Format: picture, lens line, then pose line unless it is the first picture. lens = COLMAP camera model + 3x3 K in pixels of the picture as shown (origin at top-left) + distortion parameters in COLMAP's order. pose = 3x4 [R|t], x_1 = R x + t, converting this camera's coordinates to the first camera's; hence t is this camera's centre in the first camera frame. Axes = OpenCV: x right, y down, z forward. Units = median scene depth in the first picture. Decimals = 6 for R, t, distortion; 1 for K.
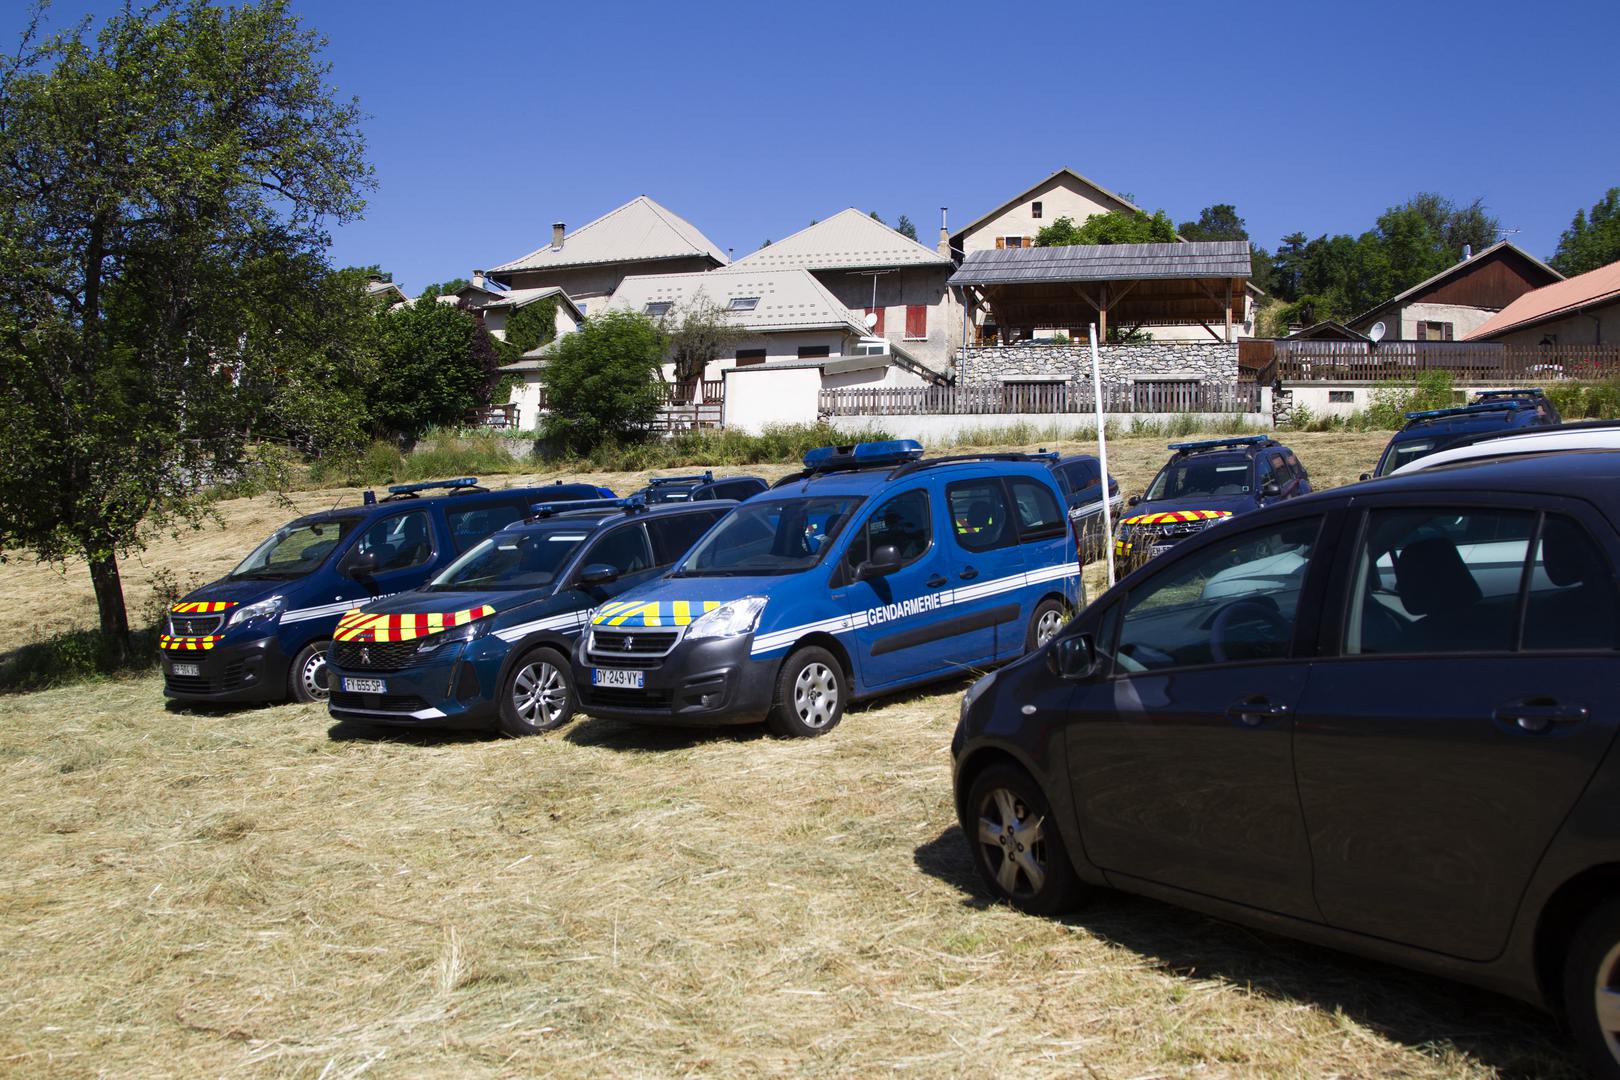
lens RADIAL K [[1433.8, 0, 806.2], [0, 1433.8, 537.0], [0, 0, 1]] dist [-0.106033, 0.030036]
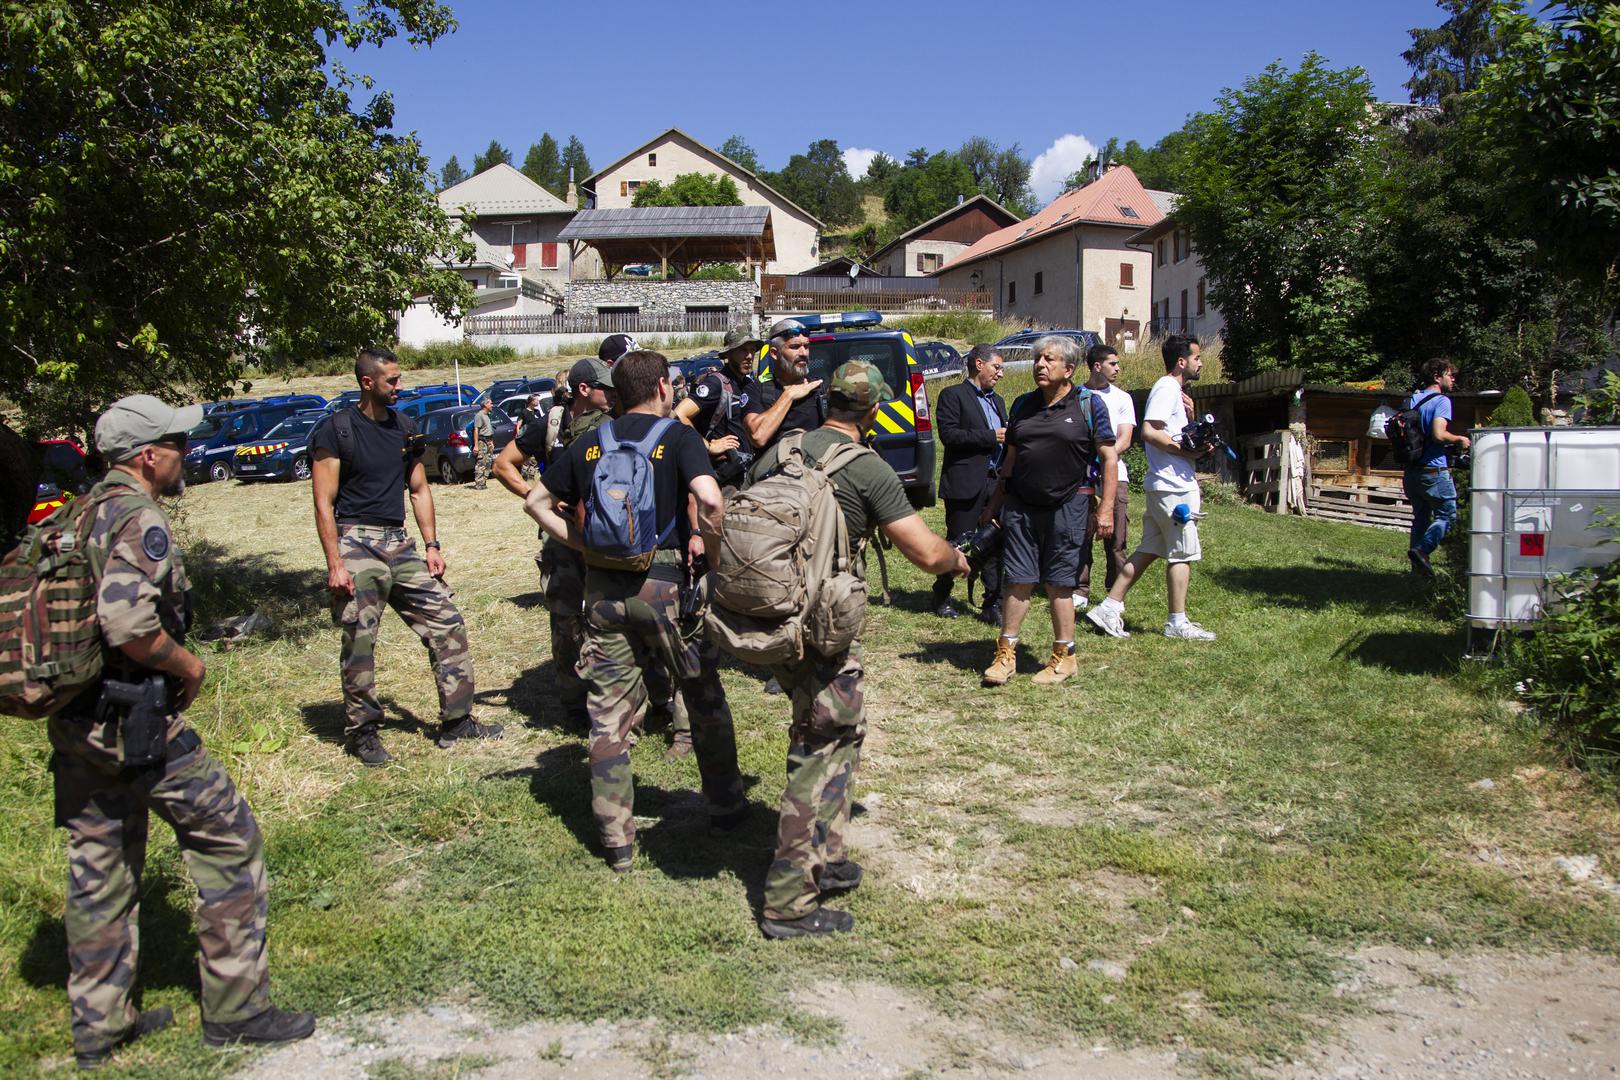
lens RADIAL K [[1433.8, 0, 824.1], [0, 1433.8, 543.7], [0, 0, 1]] dist [-0.106033, 0.030036]
pose [[0.978834, -0.035523, 0.201549, 0.061286], [0.017078, 0.995564, 0.092525, -0.000100], [-0.203942, -0.087125, 0.975099, -0.459263]]
